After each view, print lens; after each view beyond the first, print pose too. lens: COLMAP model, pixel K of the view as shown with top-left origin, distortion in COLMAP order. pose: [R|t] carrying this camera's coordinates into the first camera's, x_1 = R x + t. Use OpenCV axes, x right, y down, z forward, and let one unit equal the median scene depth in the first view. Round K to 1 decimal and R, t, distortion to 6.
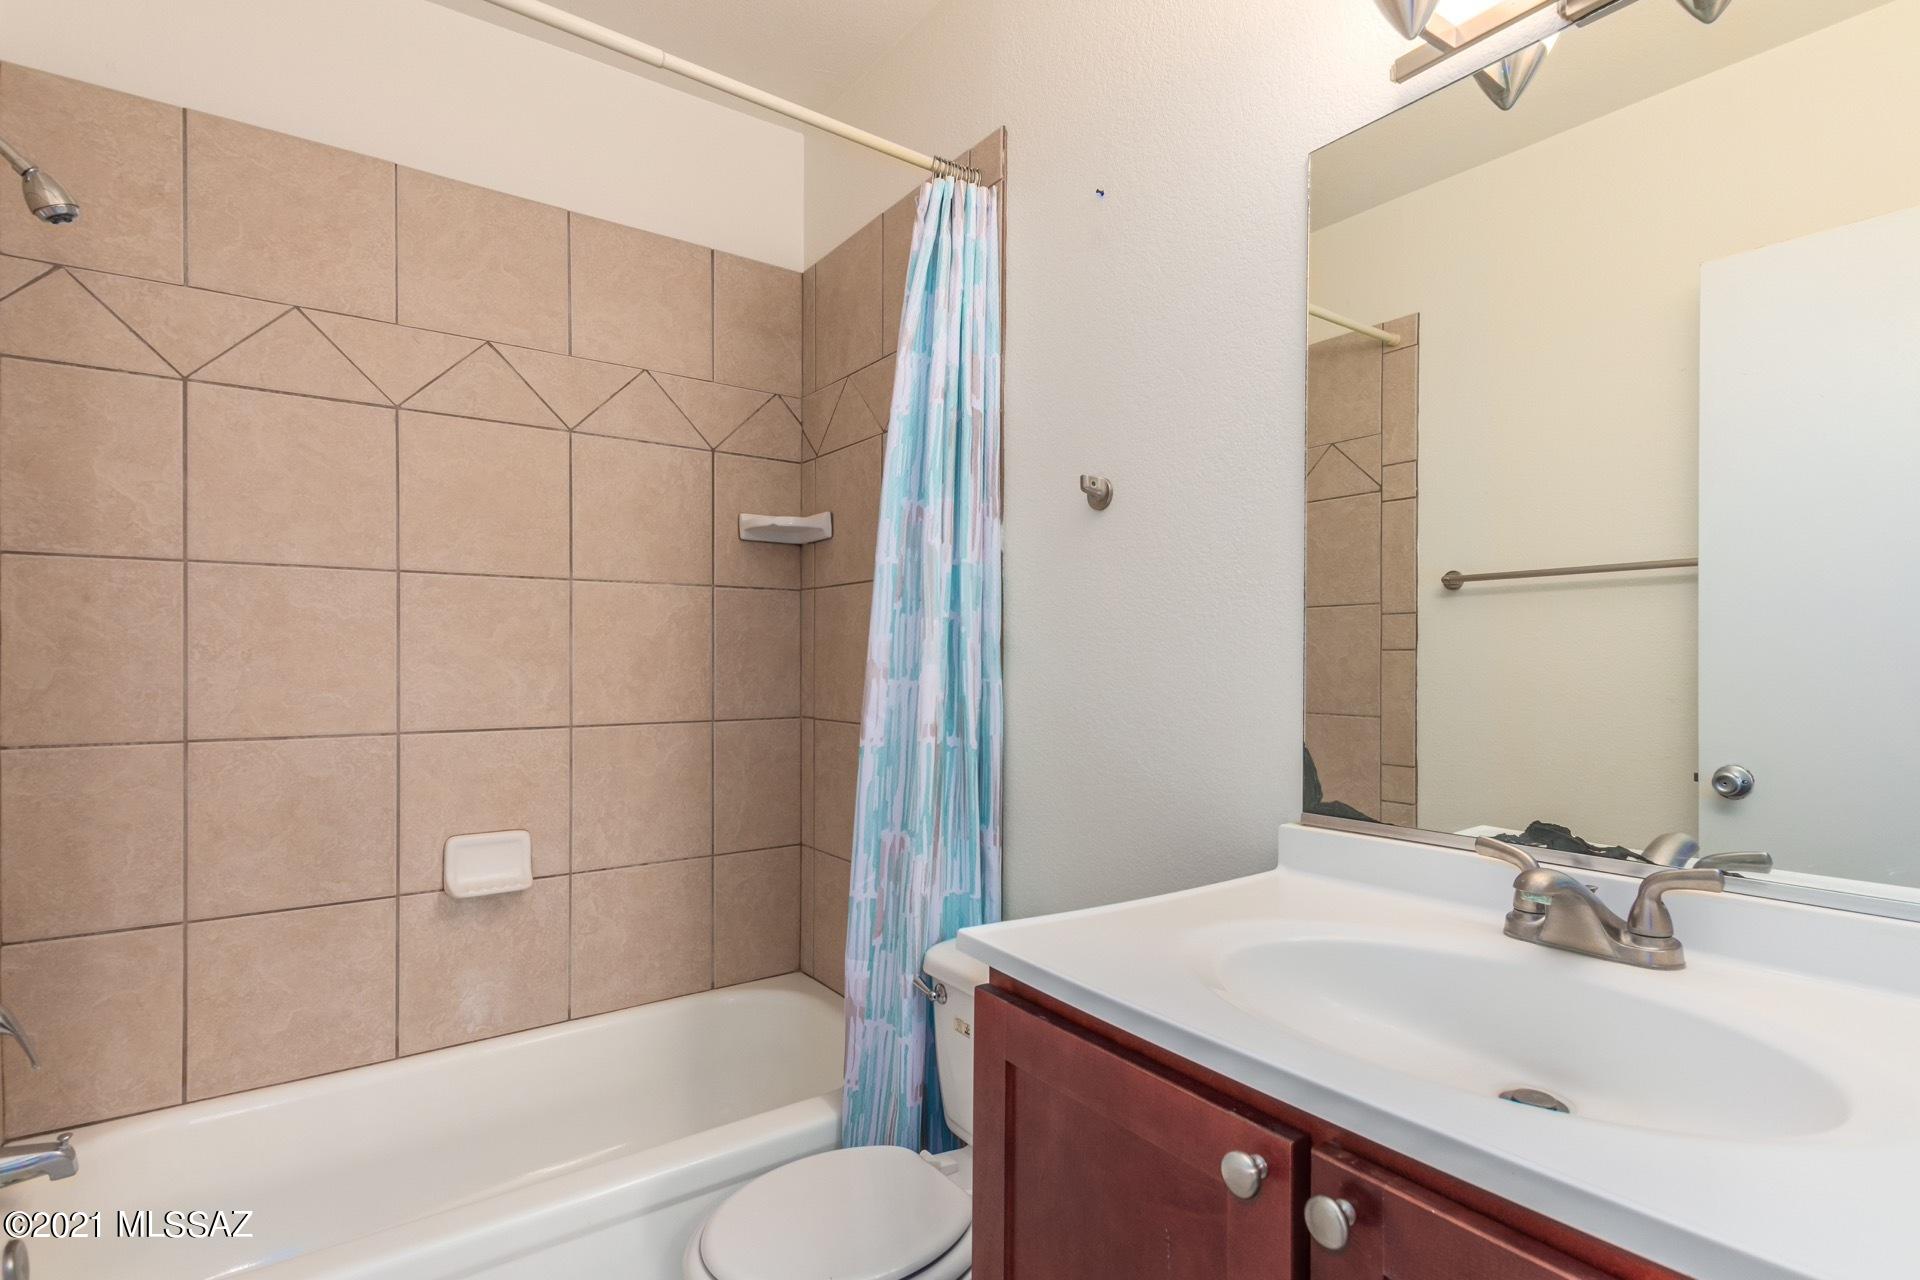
lens RADIAL K [[934.6, 0, 954.8], [0, 934.6, 632.6], [0, 0, 1]] dist [0.009382, -0.001379]
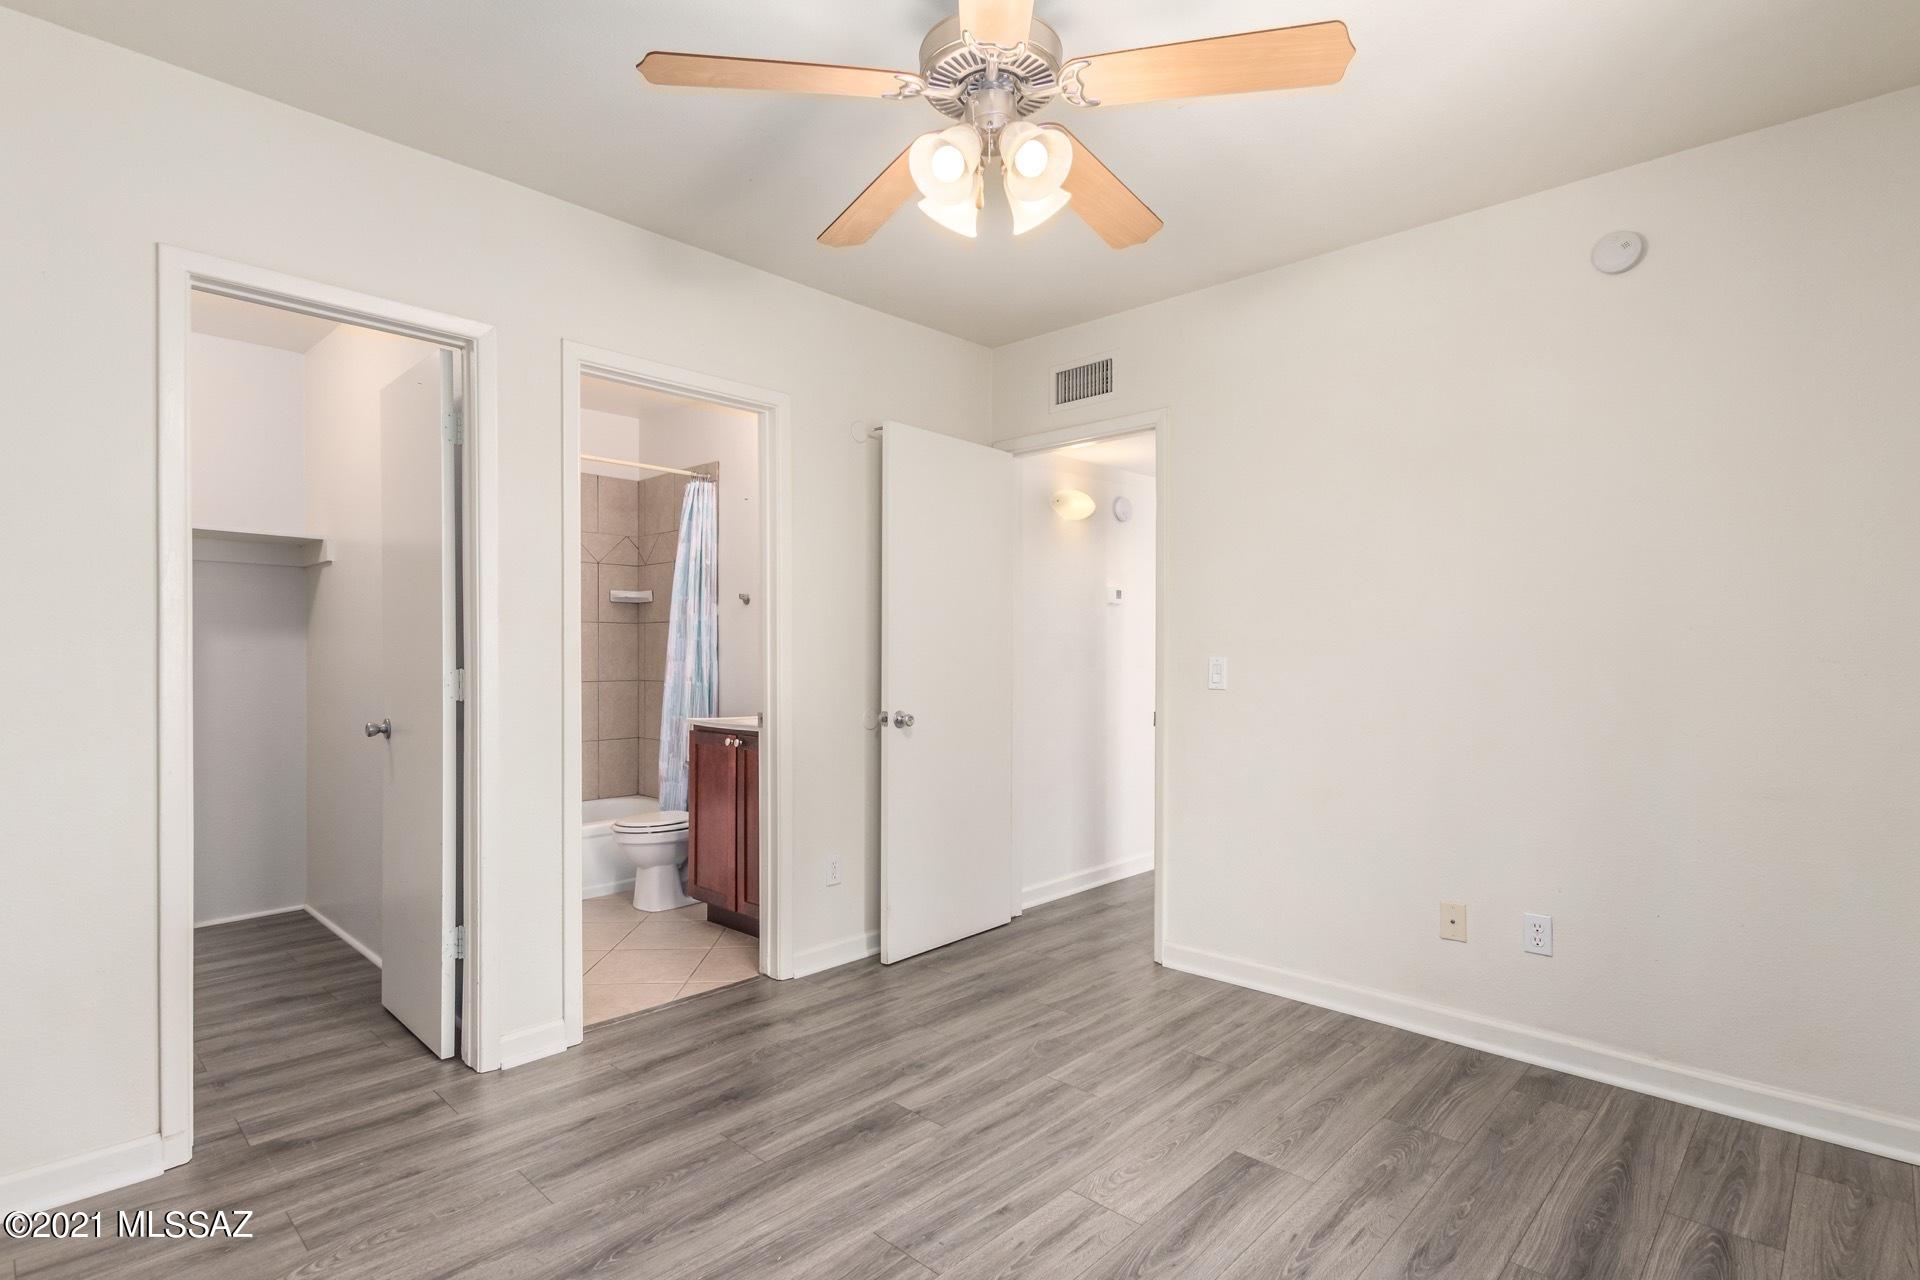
lens RADIAL K [[937.2, 0, 947.4], [0, 937.2, 651.4], [0, 0, 1]] dist [0.017821, -0.010431]
pose [[0.984193, 0.000731, 0.177097, 0.231150], [-0.005451, 0.999643, 0.026171, -0.057414], [-0.177014, -0.026722, 0.983845, -1.873782]]
